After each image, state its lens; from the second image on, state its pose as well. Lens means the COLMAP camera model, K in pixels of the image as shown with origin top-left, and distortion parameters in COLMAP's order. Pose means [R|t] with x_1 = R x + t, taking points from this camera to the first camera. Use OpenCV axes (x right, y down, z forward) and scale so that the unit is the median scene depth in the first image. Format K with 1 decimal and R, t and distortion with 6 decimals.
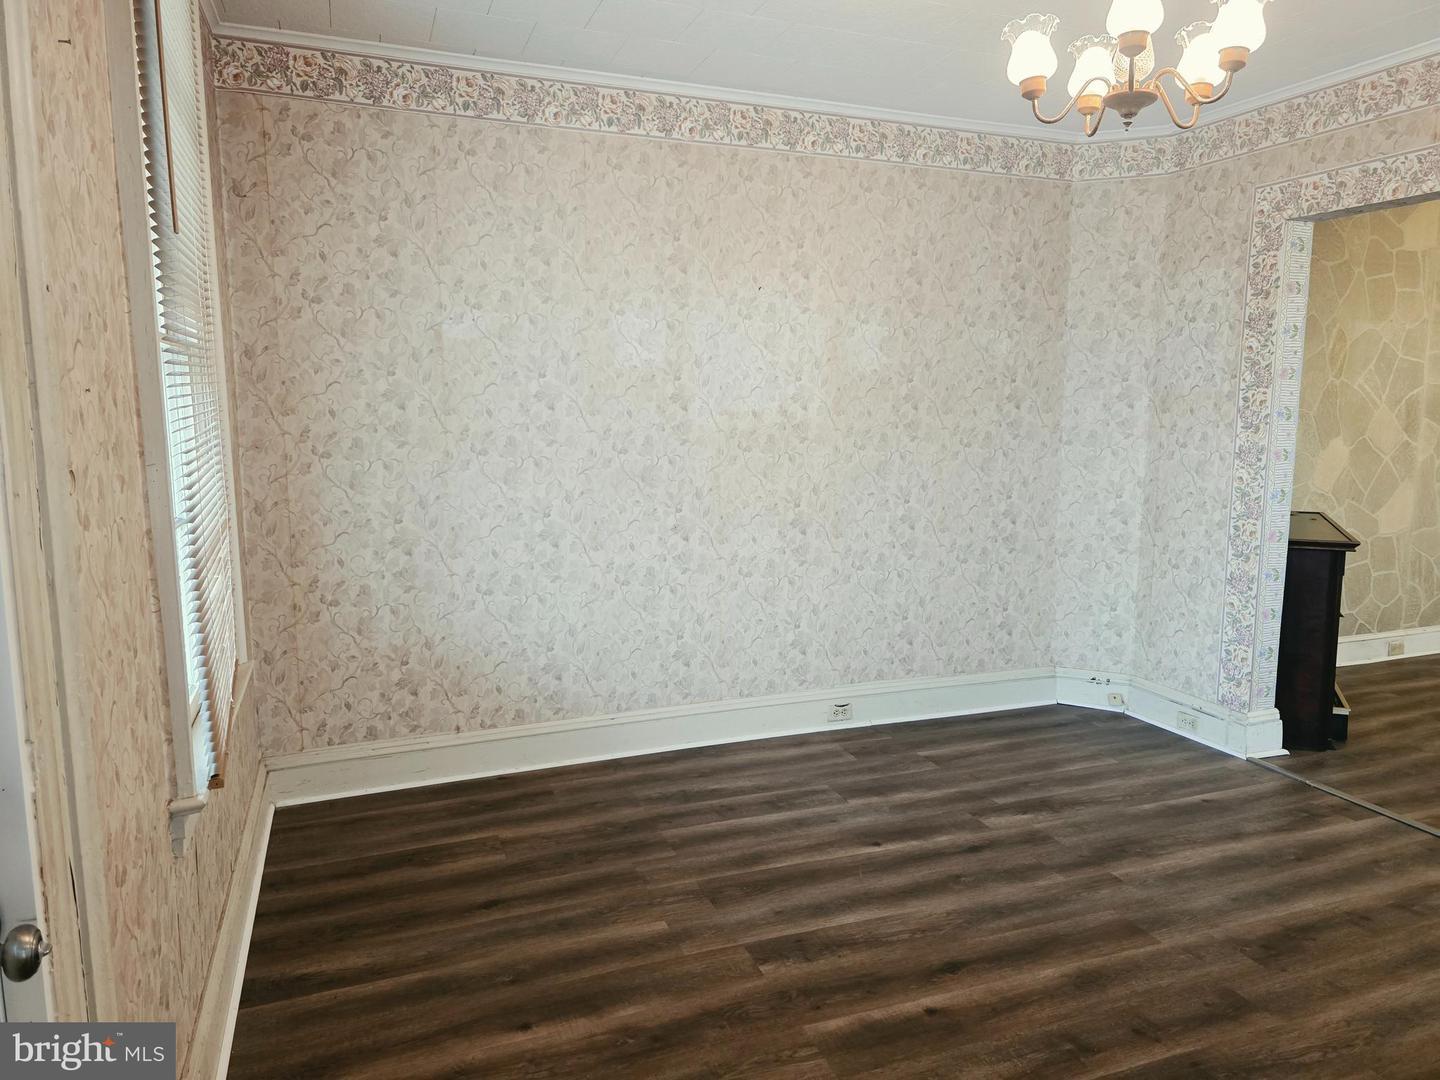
lens RADIAL K [[963.6, 0, 726.7], [0, 963.6, 539.3], [0, 0, 1]] dist [0.056099, -0.056399]
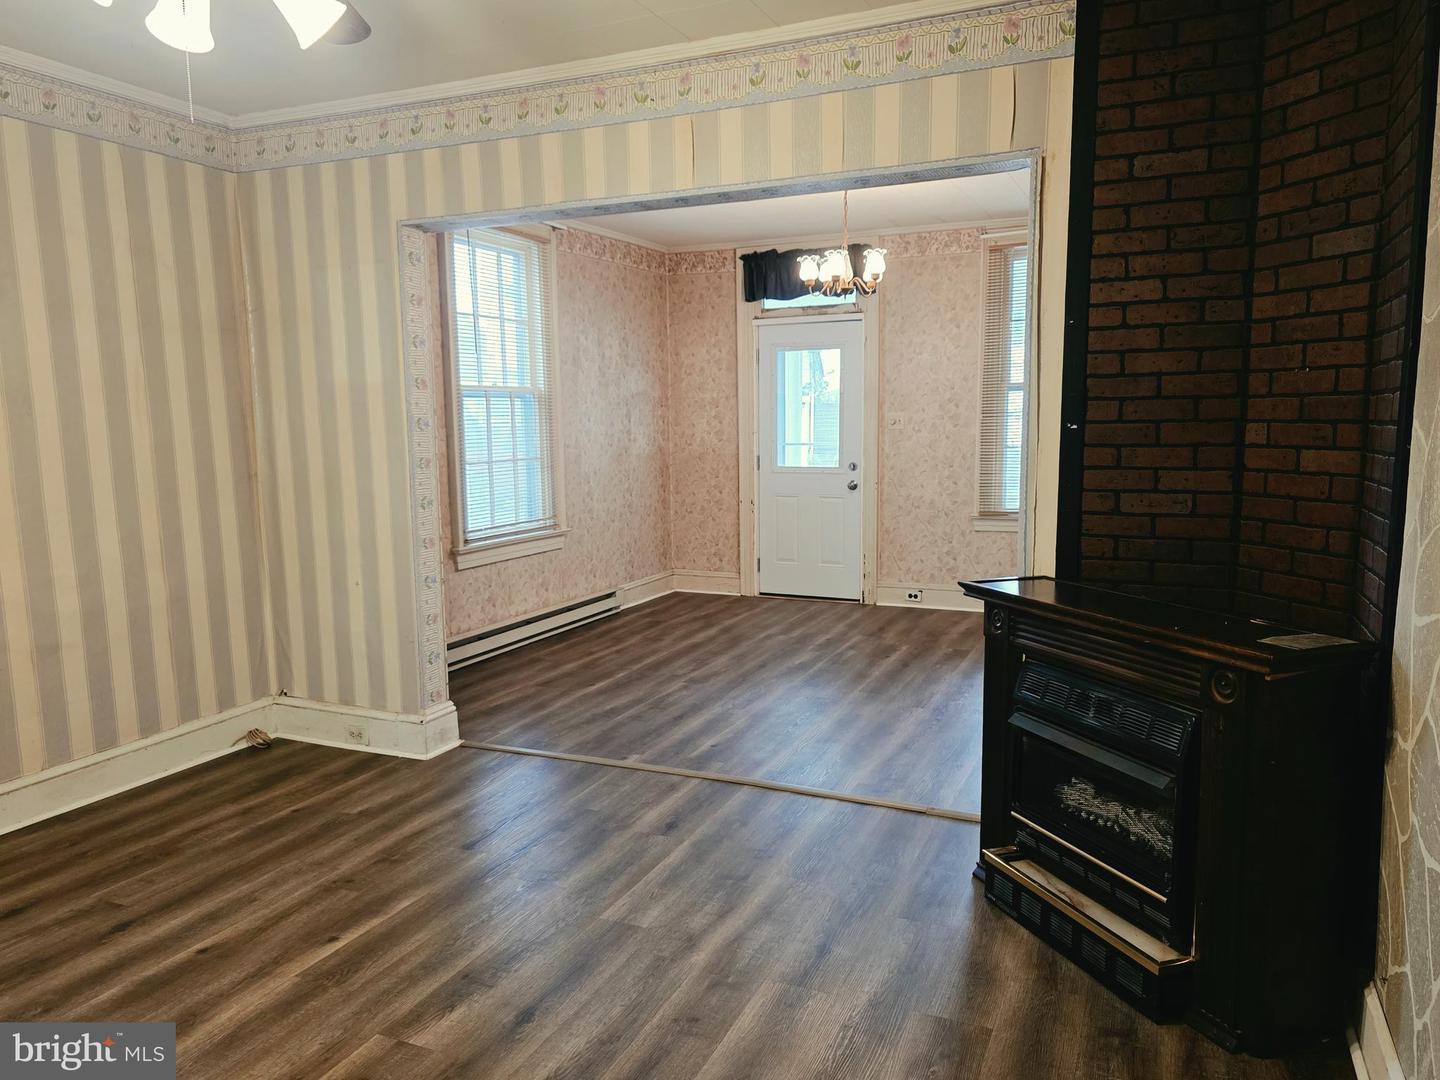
lens RADIAL K [[1009.4, 0, 723.4], [0, 1009.4, 547.6], [0, 0, 1]] dist [0.096906, -0.001277]
pose [[-0.710412, 0.097825, -0.696954, 1.393472], [-0.082360, 0.971933, 0.220371, -0.188270], [0.698950, 0.213955, -0.682416, 1.483907]]
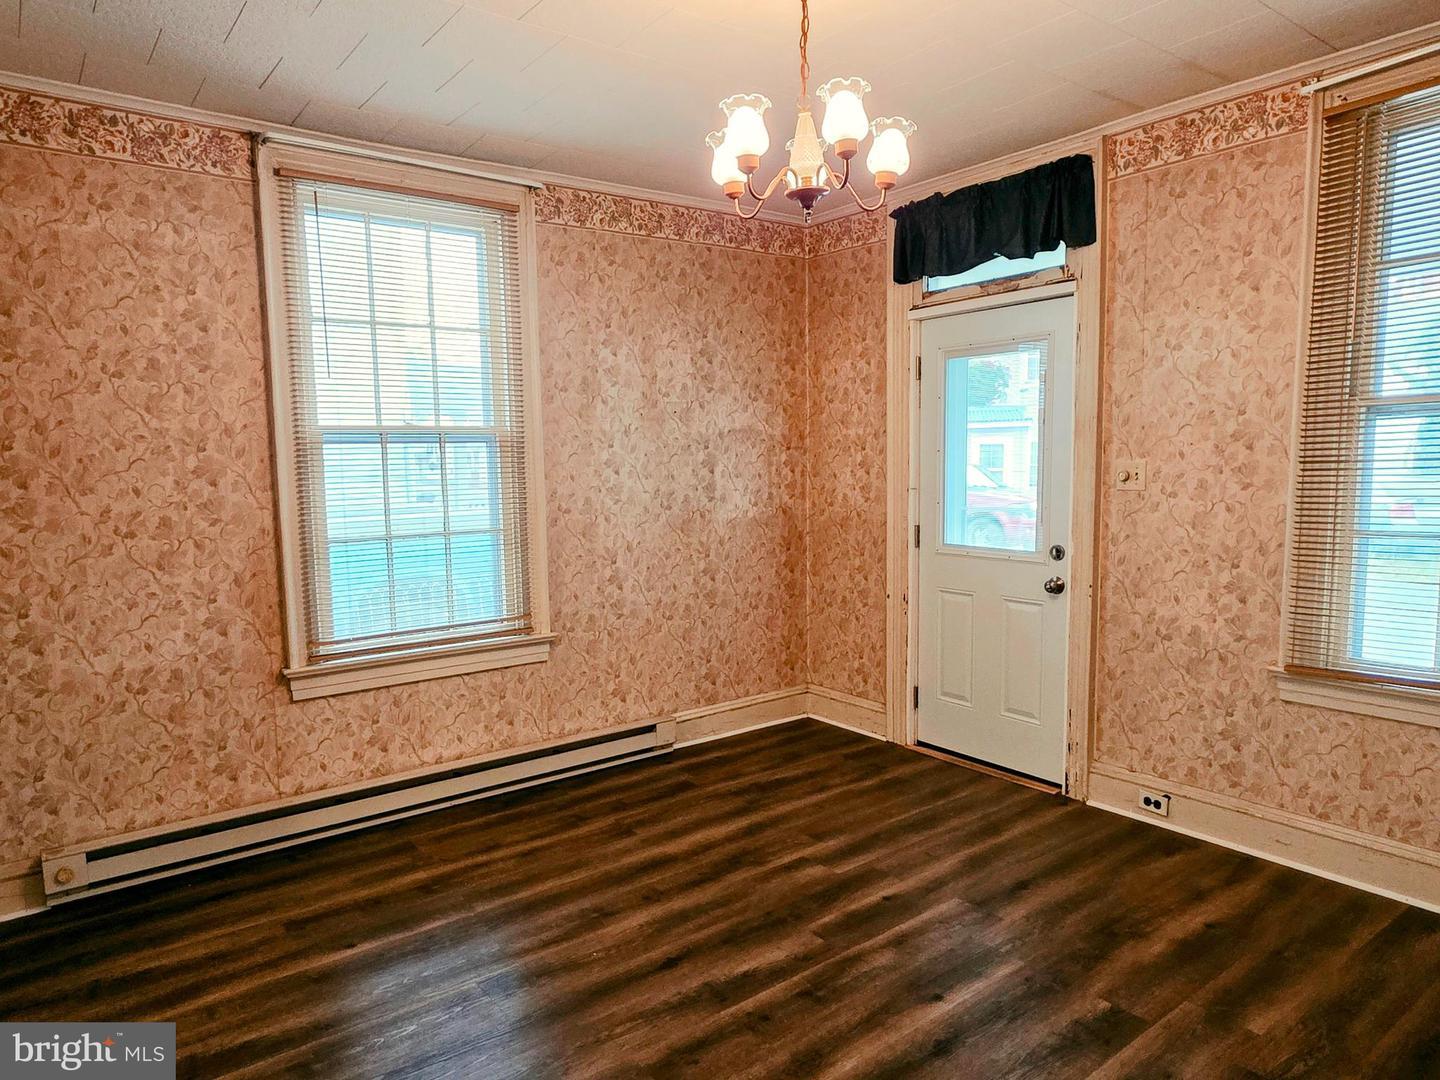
lens RADIAL K [[920.5, 0, 715.7], [0, 920.5, 559.3], [0, 0, 1]] dist [0.005165, -0.000750]
pose [[-0.959245, 0.046631, -0.278702, 0.451494], [-0.021430, 0.971445, 0.236295, -0.153412], [0.281762, 0.232637, -0.930854, 1.118538]]
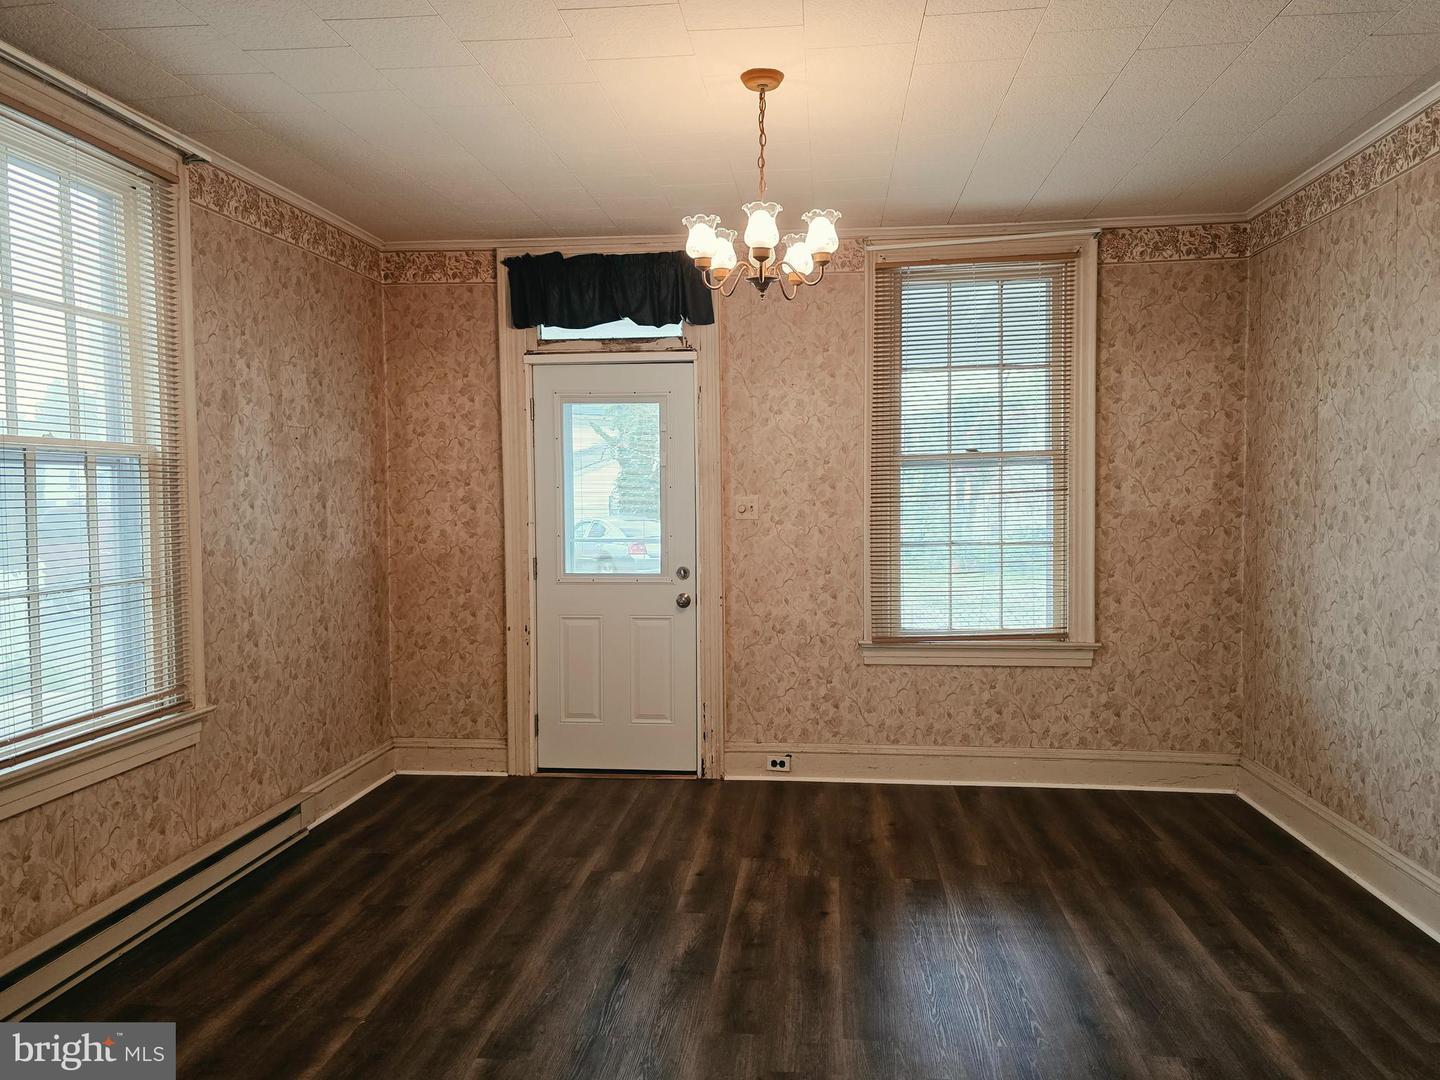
lens RADIAL K [[1016.0, 0, 725.5], [0, 1016.0, 532.3], [0, 0, 1]] dist [0.098276, -0.102935]
pose [[-0.452978, 0.037501, -0.890733, 0.983852], [-0.111235, 0.988930, 0.098204, -0.118327], [0.884555, 0.143565, -0.443792, 0.907069]]
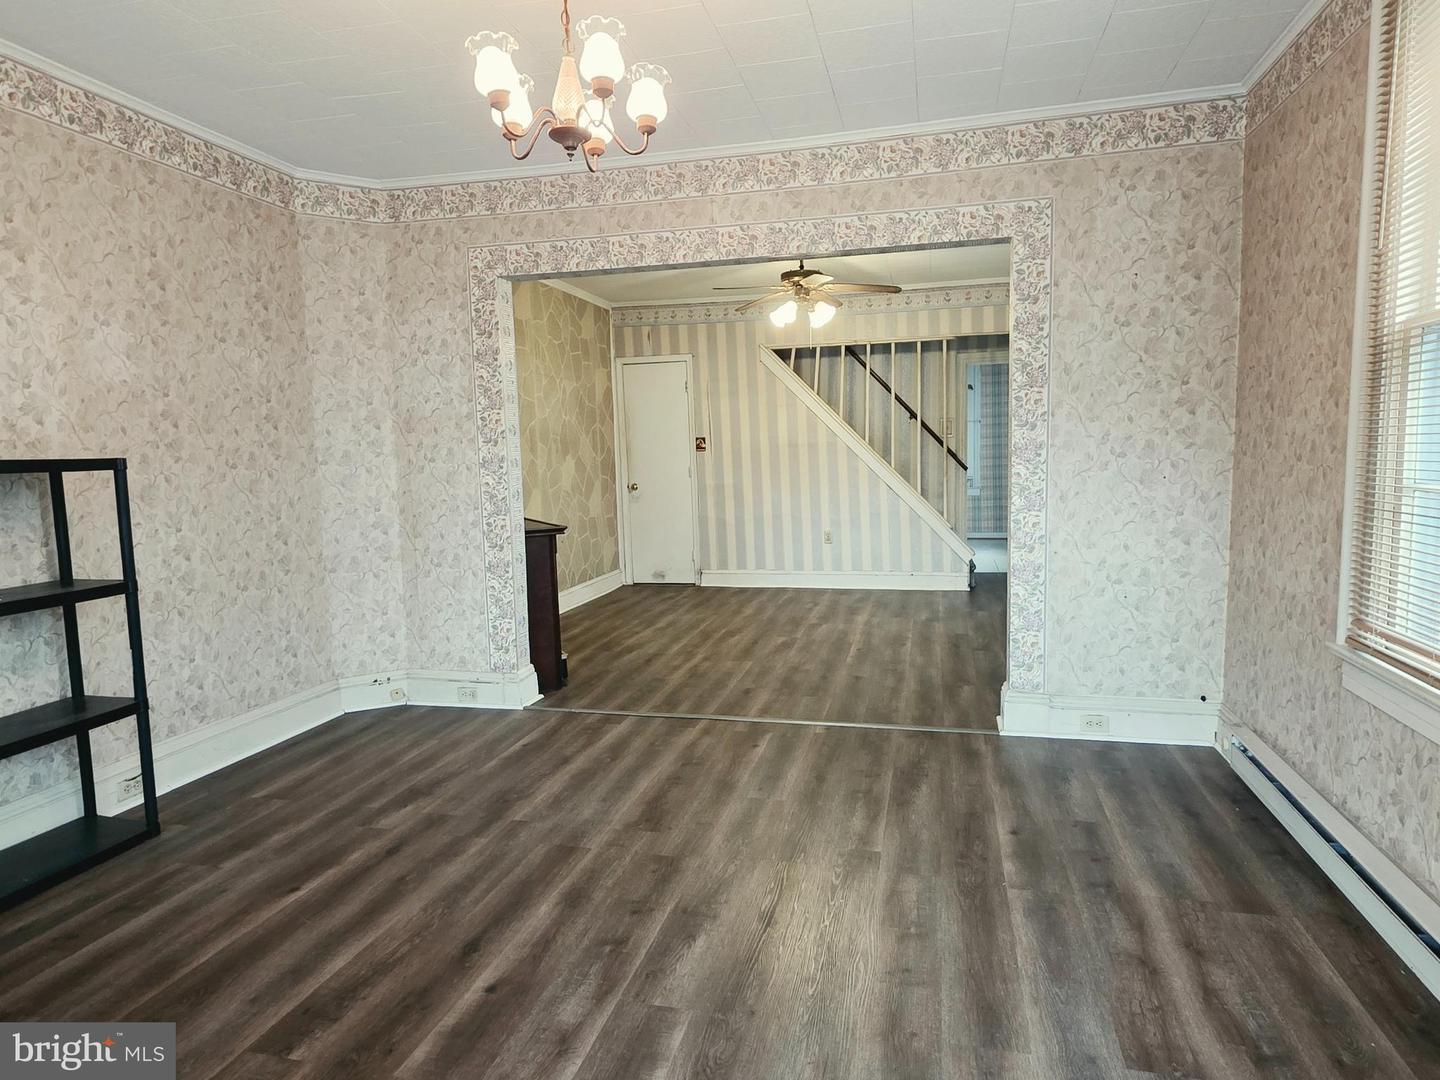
lens RADIAL K [[868.0, 0, 726.1], [0, 868.0, 541.4], [0, 0, 1]] dist [0.003193, -0.000839]
pose [[0.570421, -0.103319, 0.814828, -0.212331], [0.135546, 0.990296, 0.030679, 0.017698], [-0.810091, 0.092947, 0.578890, 0.145741]]
